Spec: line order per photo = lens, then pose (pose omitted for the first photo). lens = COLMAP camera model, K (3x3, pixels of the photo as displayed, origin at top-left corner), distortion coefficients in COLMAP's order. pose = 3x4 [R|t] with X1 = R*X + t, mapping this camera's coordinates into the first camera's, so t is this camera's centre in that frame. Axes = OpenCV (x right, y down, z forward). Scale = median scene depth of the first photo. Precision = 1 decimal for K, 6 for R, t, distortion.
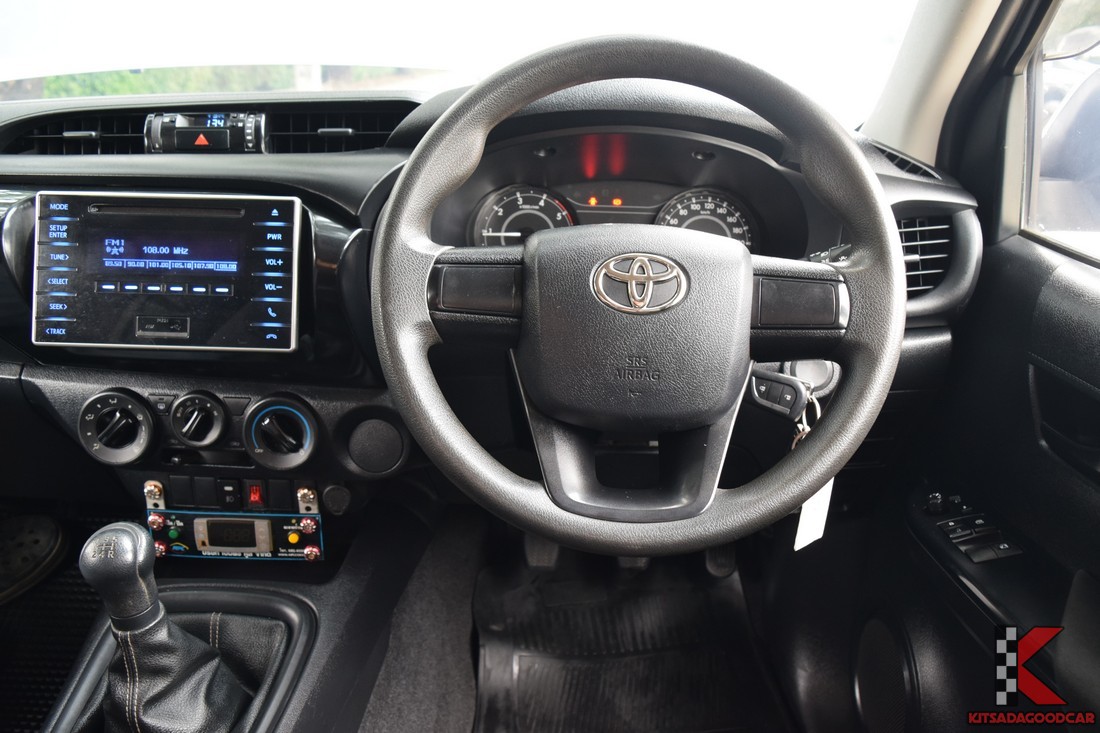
lens RADIAL K [[839.5, 0, 550.7], [0, 839.5, 366.0], [0, 0, 1]] dist [-0.024927, 0.008498]
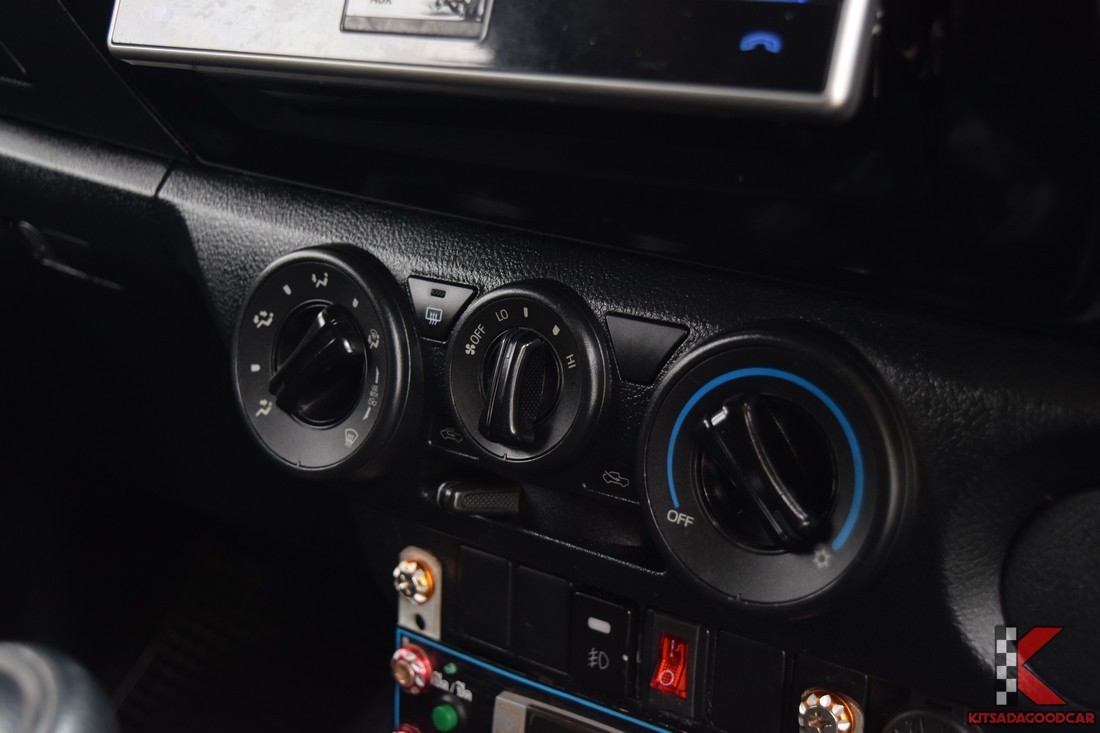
lens RADIAL K [[1422.0, 0, 548.7], [0, 1422.0, 368.2], [0, 0, 1]] dist [-0.054840, 0.000000]
pose [[0.820269, 0.150662, -0.551778, -0.139374], [-0.186625, 0.982388, -0.009196, 0.068441], [0.540675, 0.110518, 0.833940, 0.612652]]
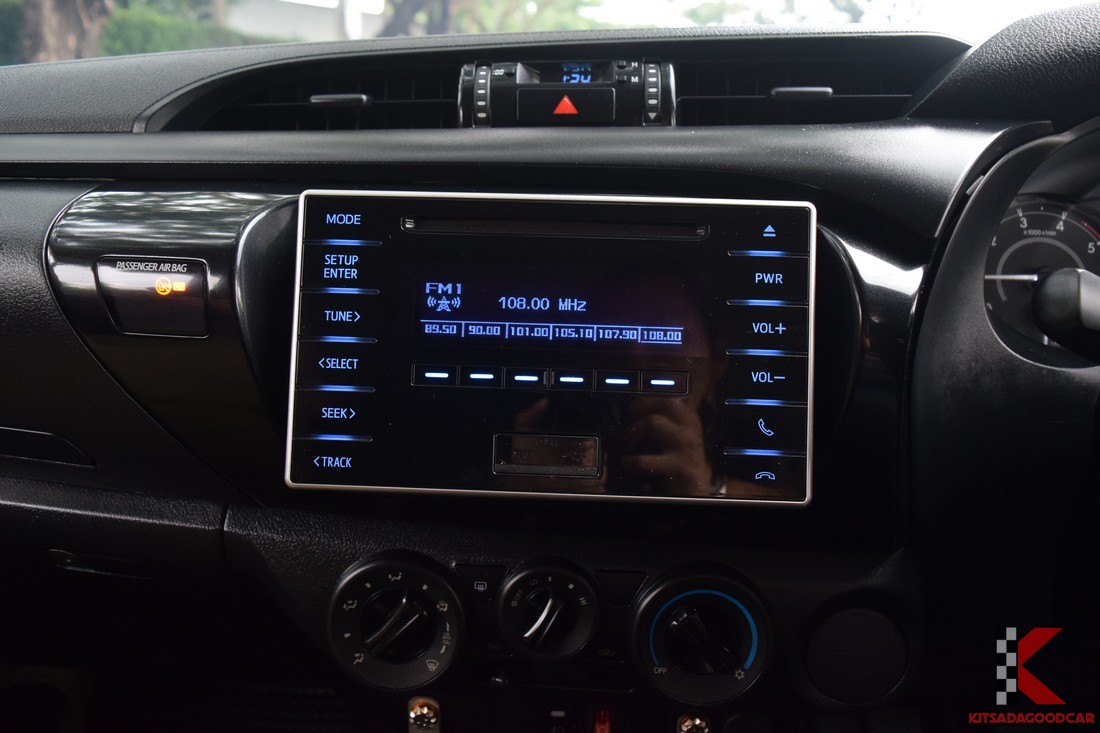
lens RADIAL K [[839.5, 0, 549.9], [0, 839.5, 362.1], [0, 0, 1]] dist [-0.024927, 0.008498]
pose [[0.999527, 0.004224, -0.030476, -0.428916], [-0.006028, 0.998219, -0.059342, -0.069843], [0.030171, 0.059498, 0.997772, 0.471747]]
